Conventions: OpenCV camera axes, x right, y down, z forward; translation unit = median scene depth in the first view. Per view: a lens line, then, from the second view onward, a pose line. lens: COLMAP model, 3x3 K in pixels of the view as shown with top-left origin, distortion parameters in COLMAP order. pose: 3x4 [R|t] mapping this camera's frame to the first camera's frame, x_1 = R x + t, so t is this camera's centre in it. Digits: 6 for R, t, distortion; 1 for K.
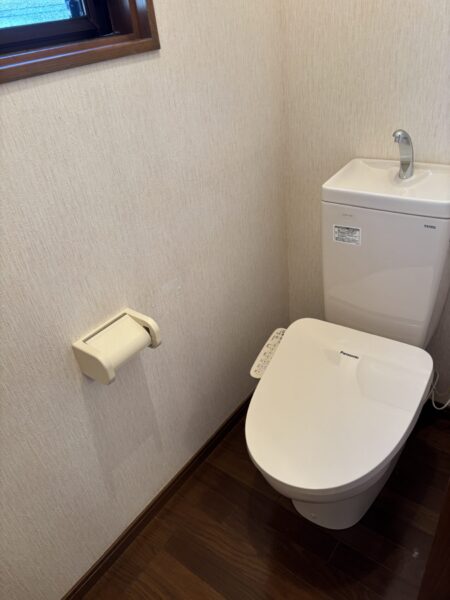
lens RADIAL K [[430.7, 0, 225.0], [0, 430.7, 300.0], [0, 0, 1]] dist [0.057214, -0.105280]
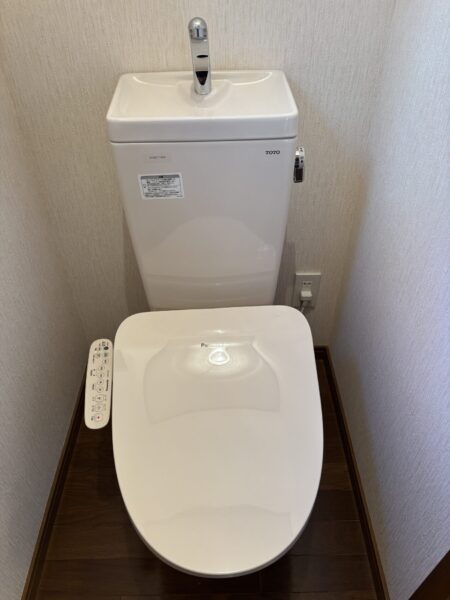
lens RADIAL K [[430.7, 0, 225.0], [0, 430.7, 300.0], [0, 0, 1]] dist [0.057214, -0.105280]
pose [[0.770675, -0.346294, 0.534921, -0.072786], [0.284678, 0.938126, 0.197175, -0.087050], [-0.570103, 0.000322, 0.821573, 0.372124]]
